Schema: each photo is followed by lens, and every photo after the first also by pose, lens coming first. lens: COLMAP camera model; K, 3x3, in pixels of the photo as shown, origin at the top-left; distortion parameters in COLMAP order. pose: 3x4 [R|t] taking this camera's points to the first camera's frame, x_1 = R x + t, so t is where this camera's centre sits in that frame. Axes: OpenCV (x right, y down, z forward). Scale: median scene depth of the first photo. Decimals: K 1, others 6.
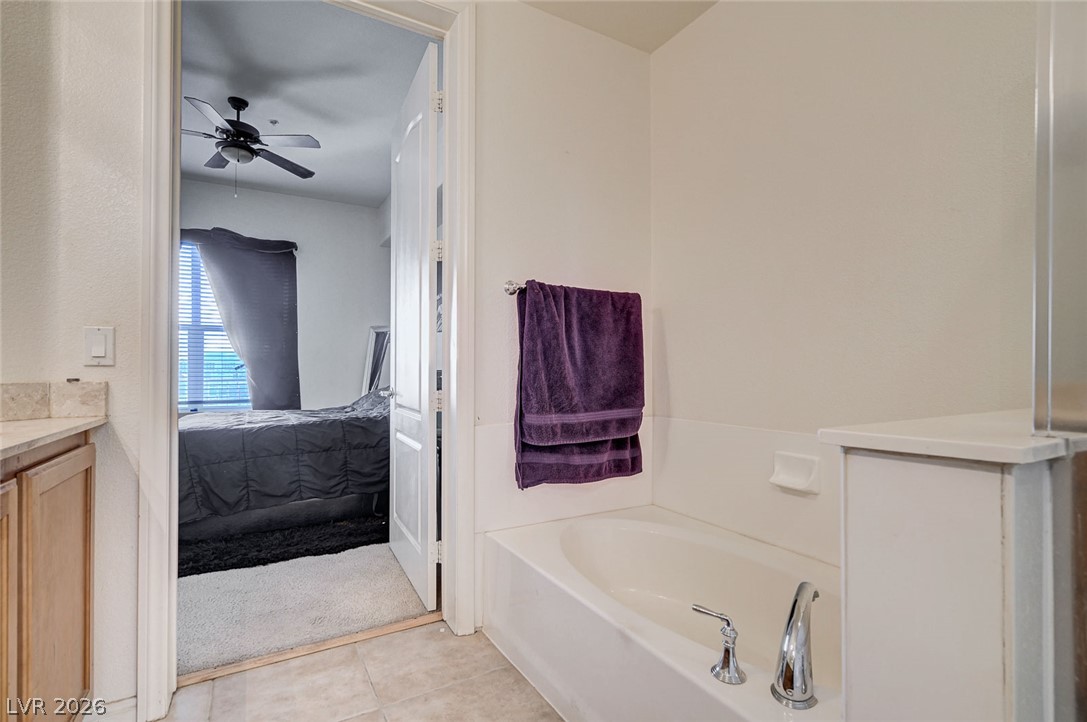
lens RADIAL K [[504.8, 0, 541.6], [0, 504.8, 369.8], [0, 0, 1]] dist [0.003018, -0.001439]
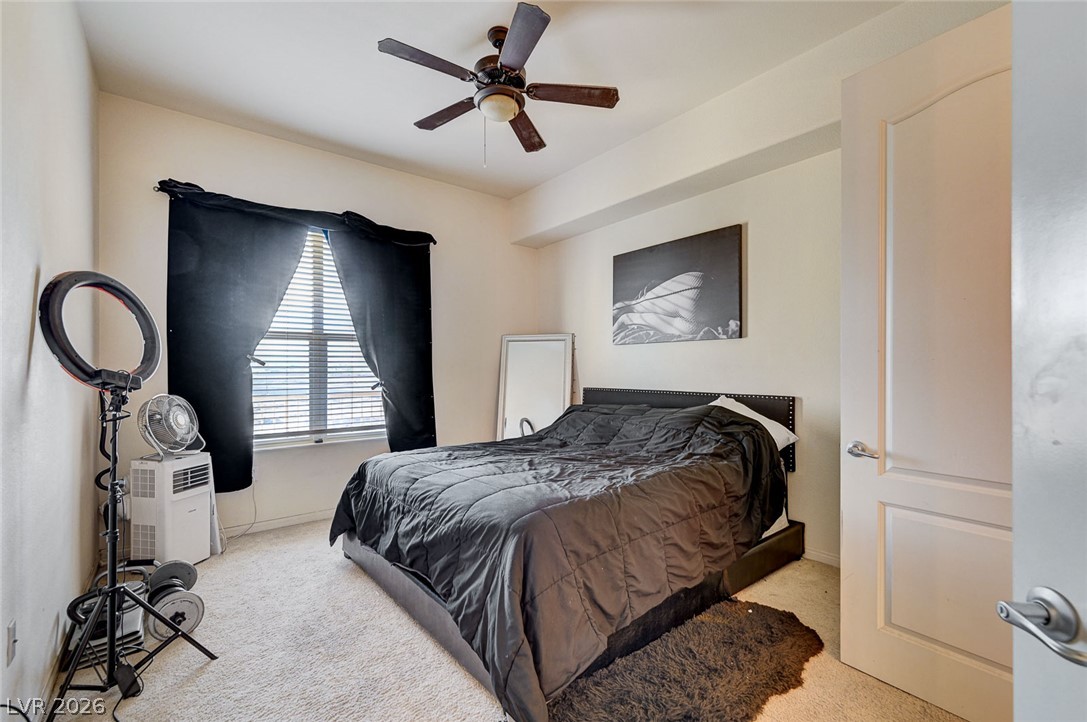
lens RADIAL K [[477.0, 0, 538.2], [0, 477.0, 365.2], [0, 0, 1]] dist [0.000744, 0.002178]
pose [[0.990299, 0.001571, 0.138942, -0.727253], [-0.001116, 0.999994, -0.003353, -0.059636], [-0.138946, 0.003165, 0.990295, 0.346877]]
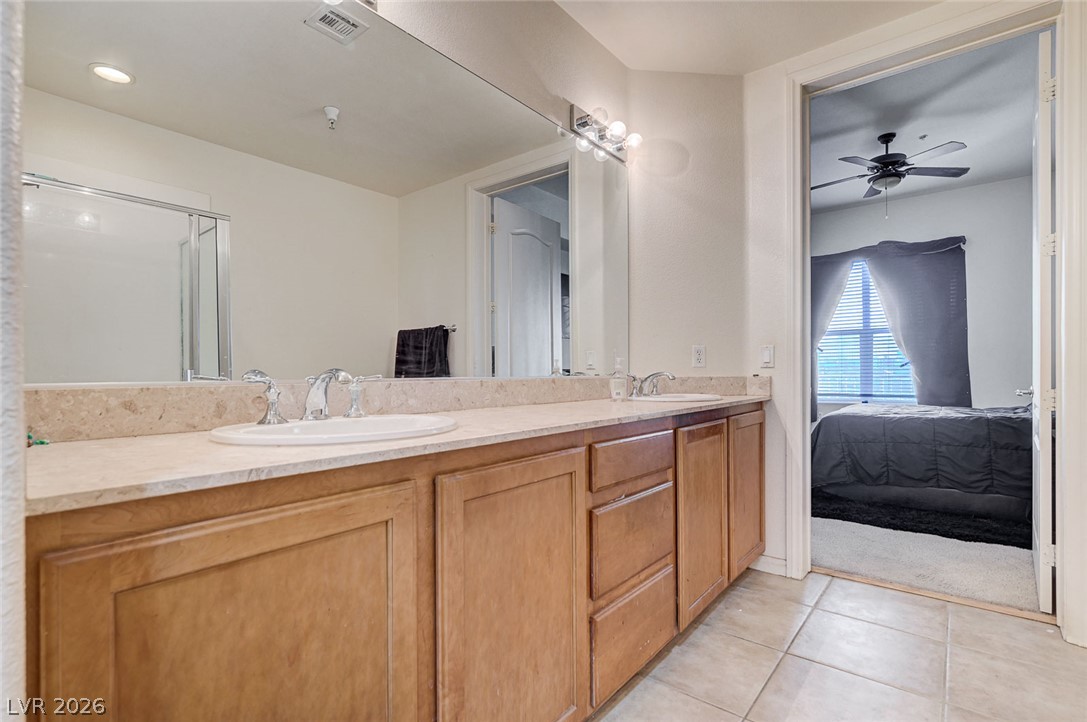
lens RADIAL K [[504.8, 0, 544.5], [0, 504.8, 368.5], [0, 0, 1]] dist [0.003018, -0.001439]
pose [[0.349869, -0.004959, -0.936786, 0.239116], [0.008563, 0.999961, -0.002096, -0.003060], [0.936760, -0.007288, 0.349898, -0.166472]]
